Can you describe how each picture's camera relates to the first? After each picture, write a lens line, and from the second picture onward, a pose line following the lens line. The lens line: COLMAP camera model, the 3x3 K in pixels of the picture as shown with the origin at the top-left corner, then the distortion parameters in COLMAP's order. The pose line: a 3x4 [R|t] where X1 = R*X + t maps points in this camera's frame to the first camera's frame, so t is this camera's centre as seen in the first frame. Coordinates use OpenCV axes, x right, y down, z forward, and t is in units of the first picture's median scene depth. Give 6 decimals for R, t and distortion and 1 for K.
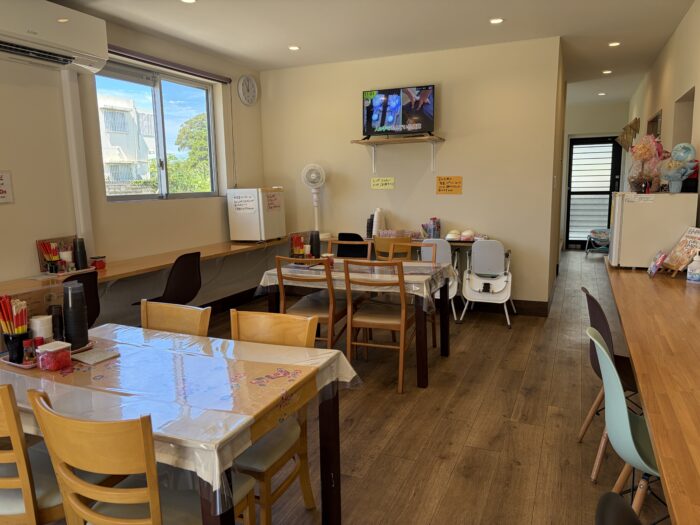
lens RADIAL K [[539.7, 0, 346.6], [0, 539.7, 263.1], [0, 0, 1]] dist [0.001596, 0.006966]
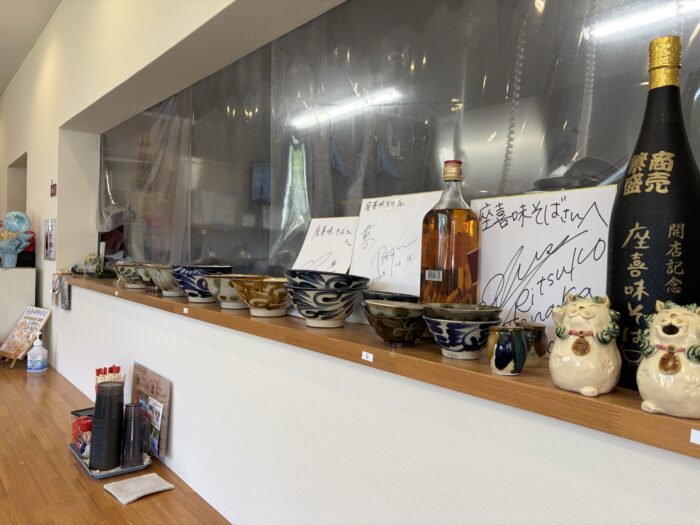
lens RADIAL K [[539.7, 0, 348.3], [0, 539.7, 261.7], [0, 0, 1]] dist [0.001596, 0.006966]
pose [[0.463604, 0.021836, 0.885774, 0.104810], [0.096038, 0.992568, -0.074734, -0.025294], [-0.880822, 0.119715, 0.458061, 0.142897]]
